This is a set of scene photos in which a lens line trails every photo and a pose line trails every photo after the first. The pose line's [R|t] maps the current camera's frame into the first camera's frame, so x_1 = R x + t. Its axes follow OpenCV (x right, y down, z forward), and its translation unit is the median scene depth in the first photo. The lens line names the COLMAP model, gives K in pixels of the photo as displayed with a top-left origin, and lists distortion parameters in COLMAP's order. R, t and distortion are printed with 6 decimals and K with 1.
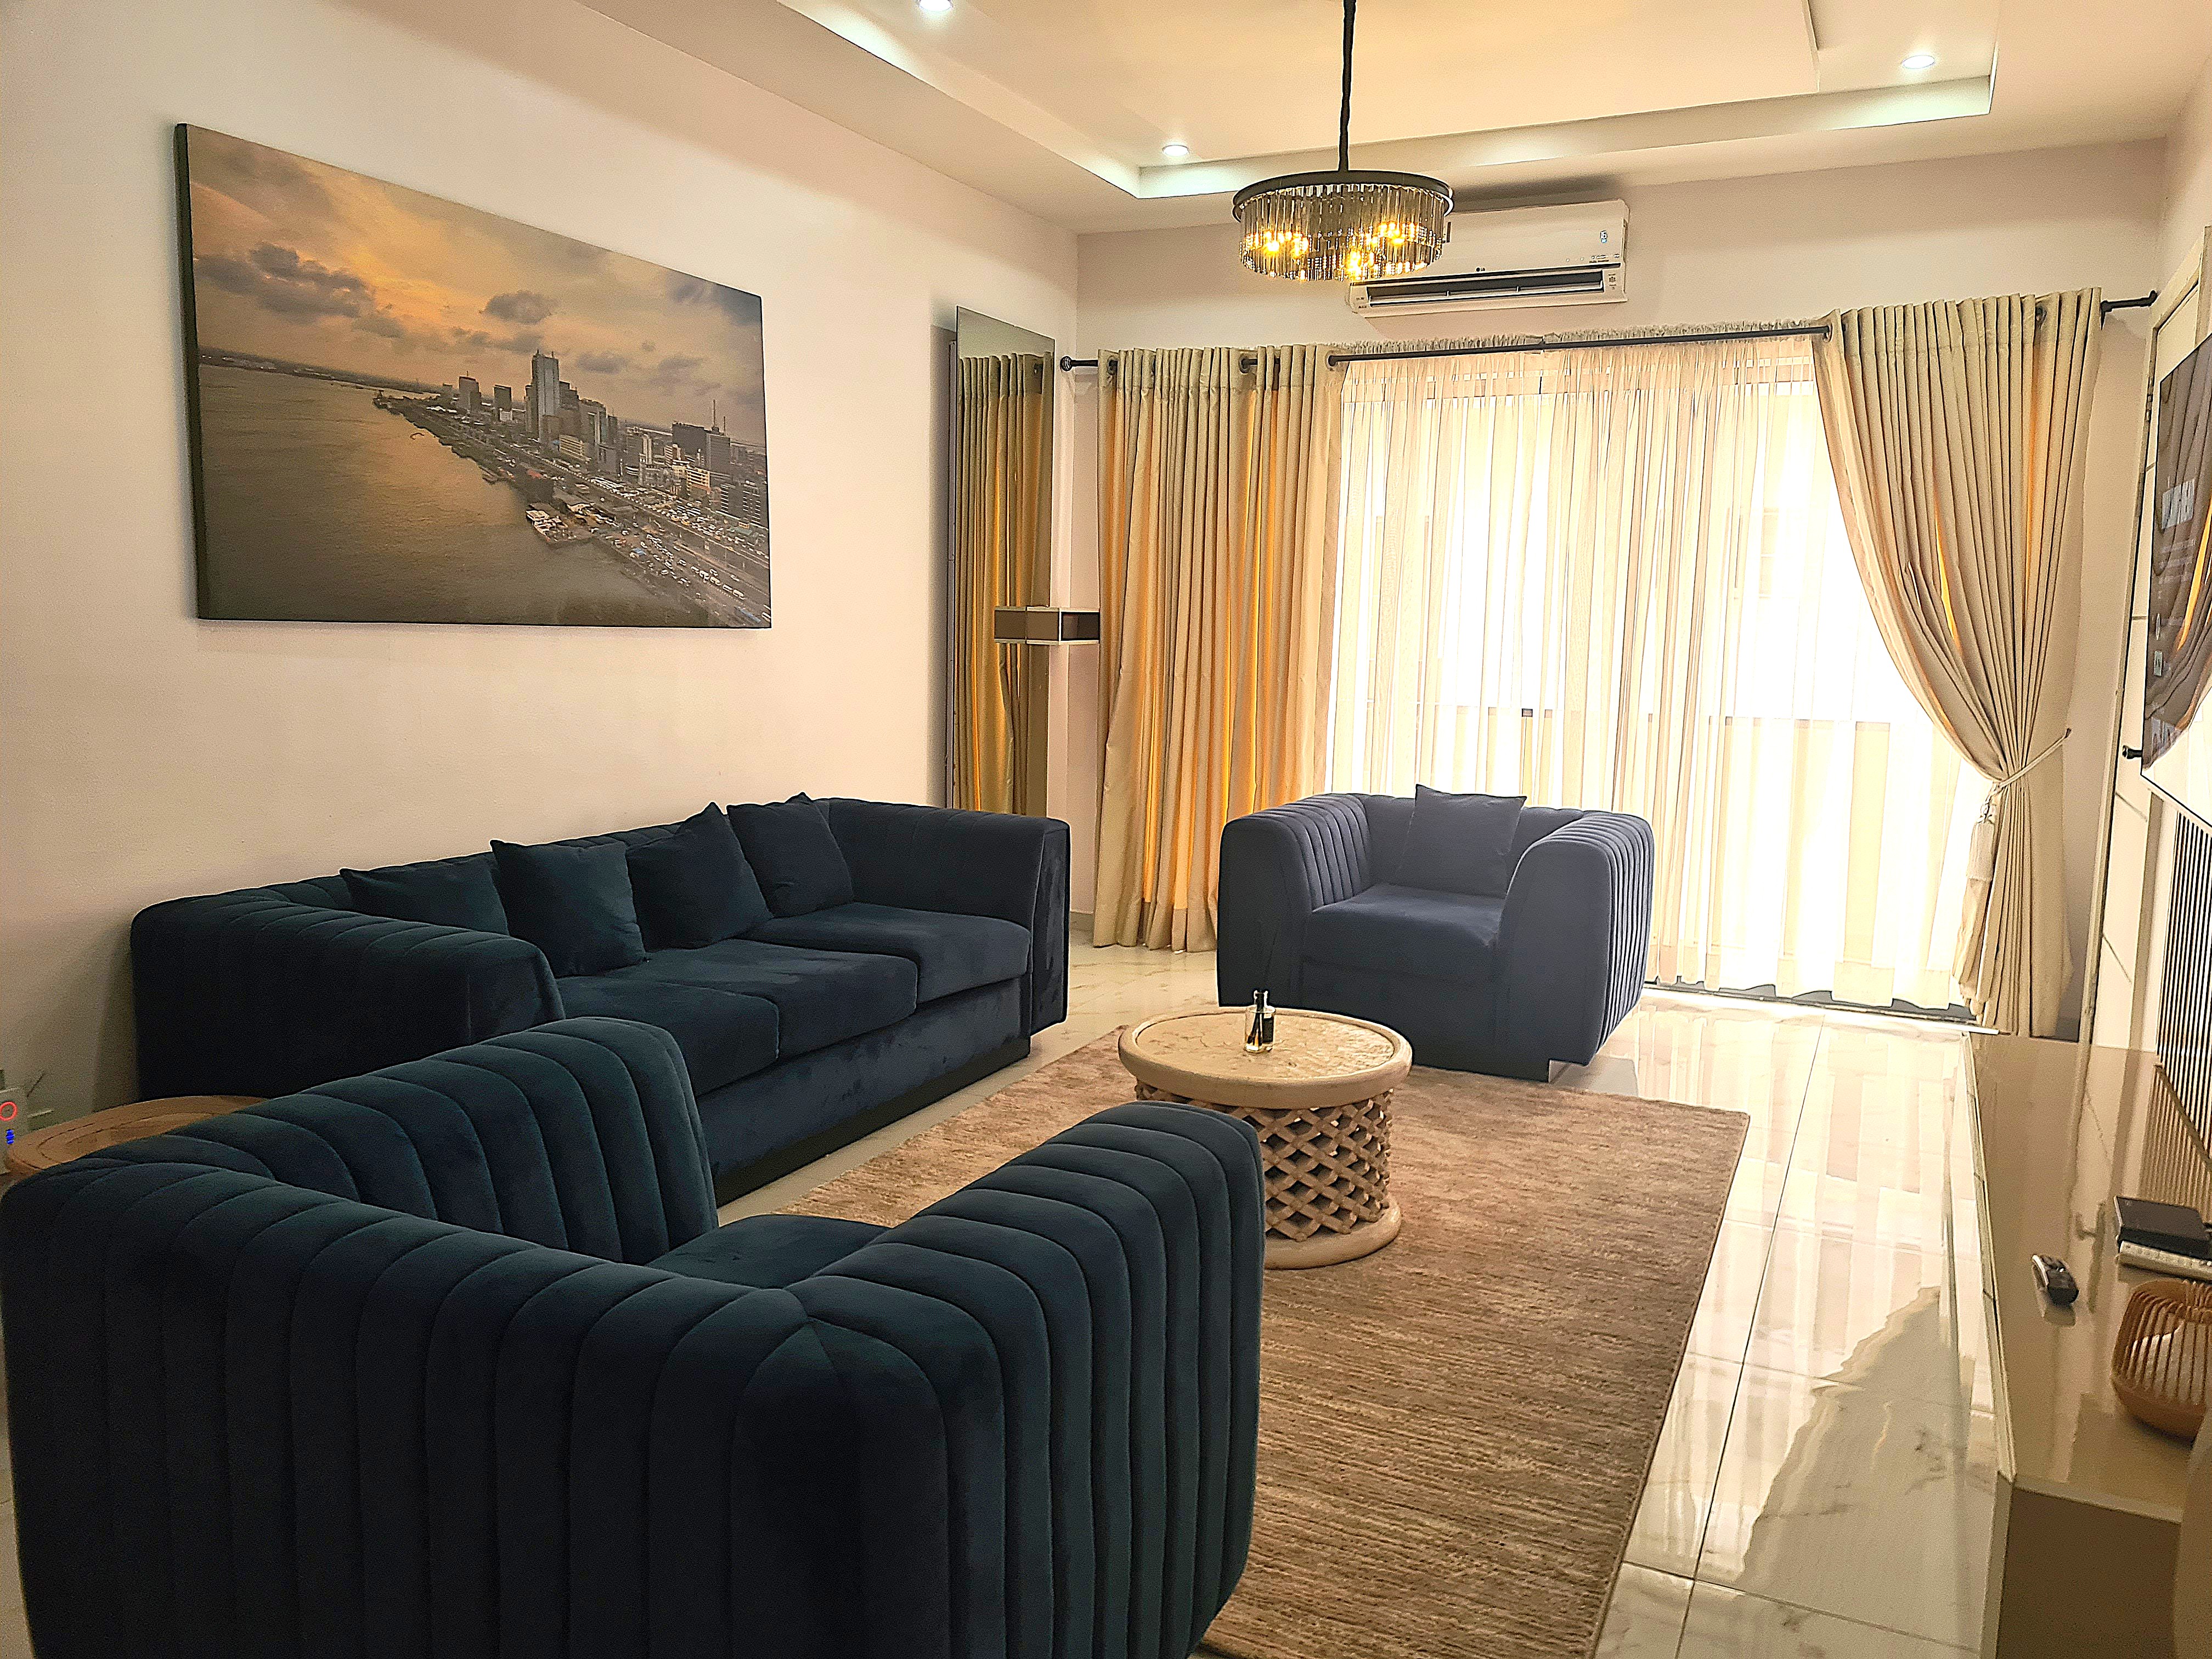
lens RADIAL K [[1651.6, 0, 1105.9], [0, 1651.6, 821.3], [0, 0, 1]] dist [0.082049, -0.073594]
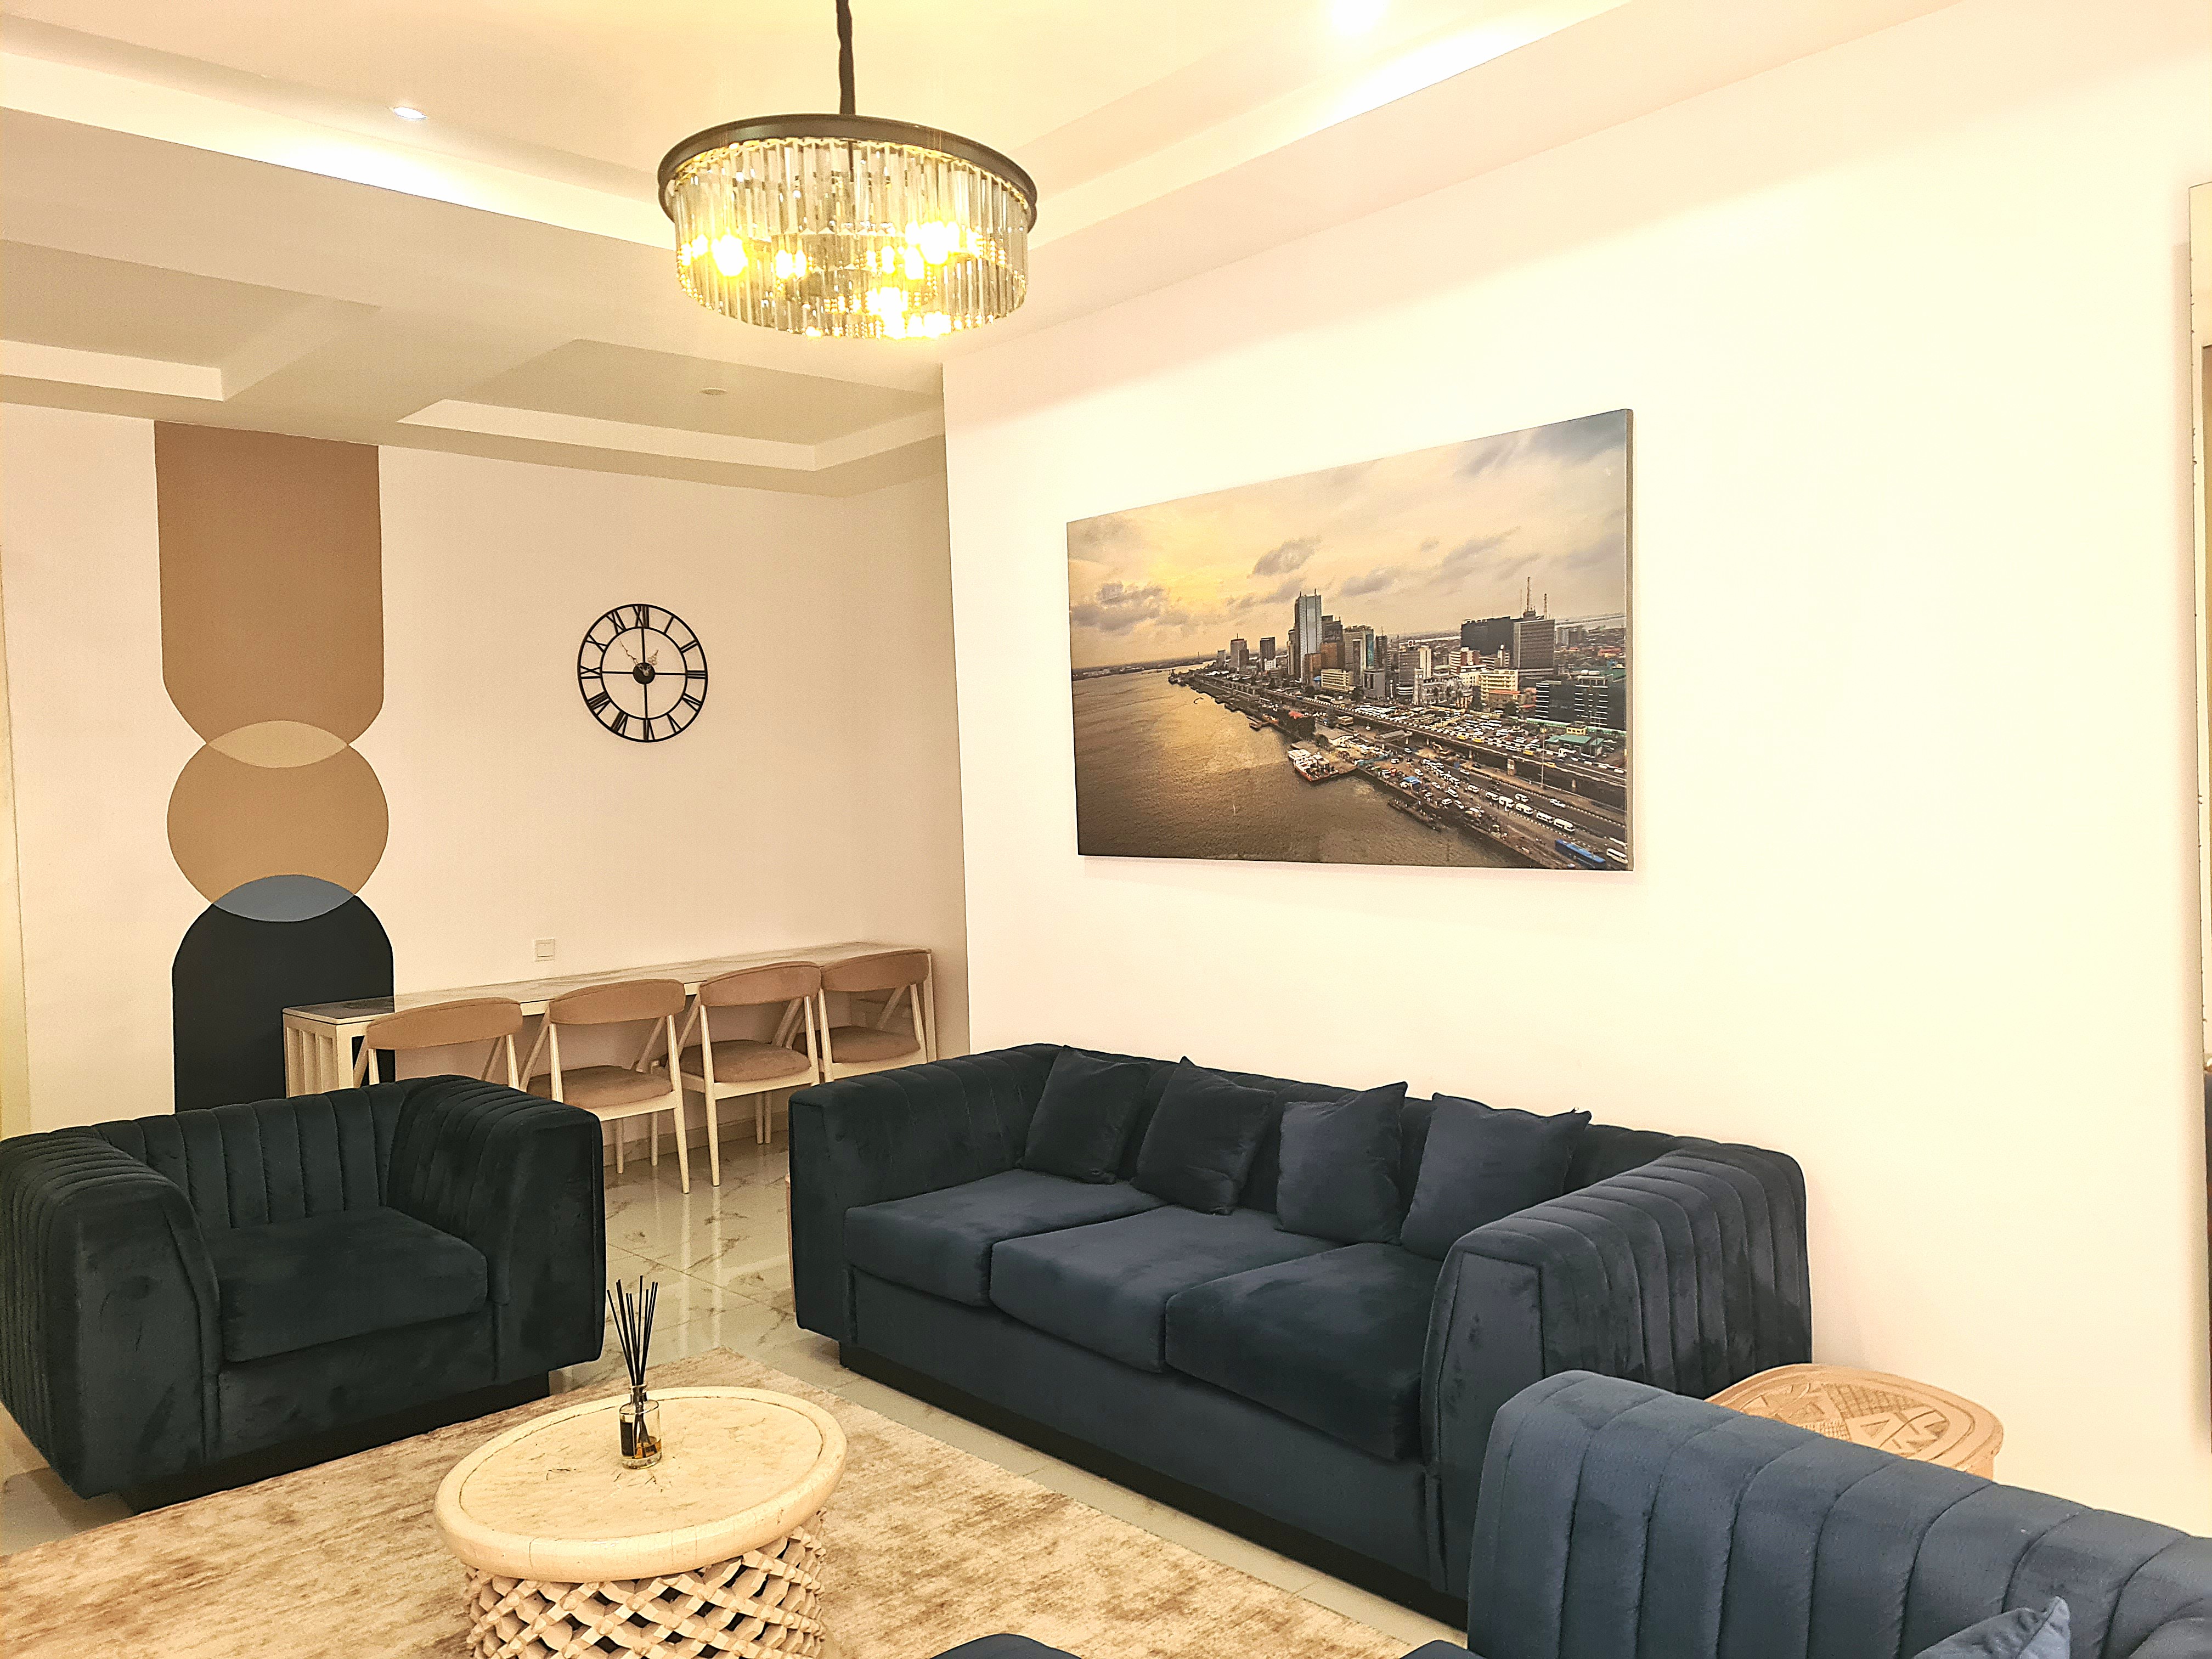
lens RADIAL K [[1651.6, 0, 1105.9], [0, 1651.6, 821.3], [0, 0, 1]] dist [0.082049, -0.073594]
pose [[-0.368948, 0.018715, -0.929261, 0.620602], [-0.087809, 0.994624, 0.054895, -0.184379], [0.925293, 0.101851, -0.365321, 1.240020]]
